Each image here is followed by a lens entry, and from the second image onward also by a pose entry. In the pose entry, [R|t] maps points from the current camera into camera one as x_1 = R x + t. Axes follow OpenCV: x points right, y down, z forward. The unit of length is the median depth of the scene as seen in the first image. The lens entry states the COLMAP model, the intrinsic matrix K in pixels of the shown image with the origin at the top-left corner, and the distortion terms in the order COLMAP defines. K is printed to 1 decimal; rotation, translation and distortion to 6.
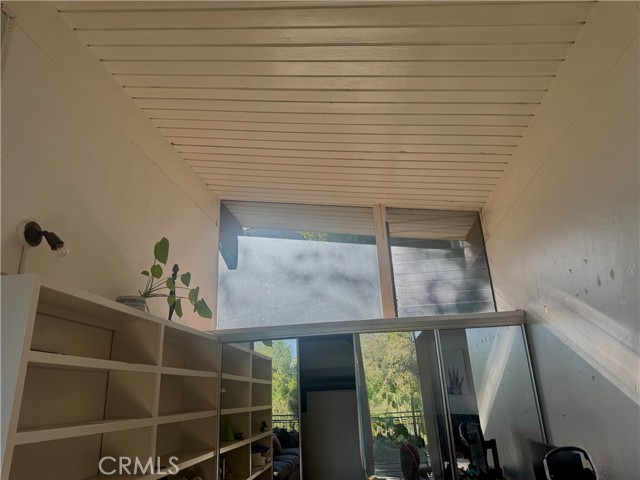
lens RADIAL K [[450.3, 0, 320.7], [0, 450.3, 240.2], [0, 0, 1]] dist [0.037707, -0.041674]
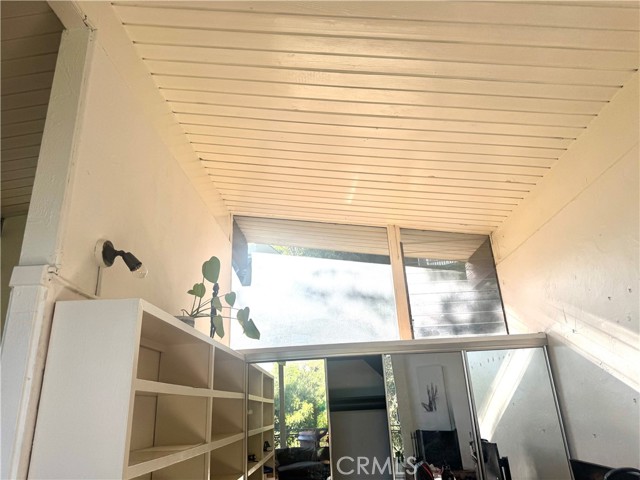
lens RADIAL K [[450.3, 0, 320.7], [0, 450.3, 240.2], [0, 0, 1]] dist [0.037707, -0.041674]
pose [[0.995576, 0.027131, 0.089960, -0.149785], [-0.024618, 0.999278, -0.028926, -0.013868], [-0.090680, 0.026584, 0.995525, 0.000757]]
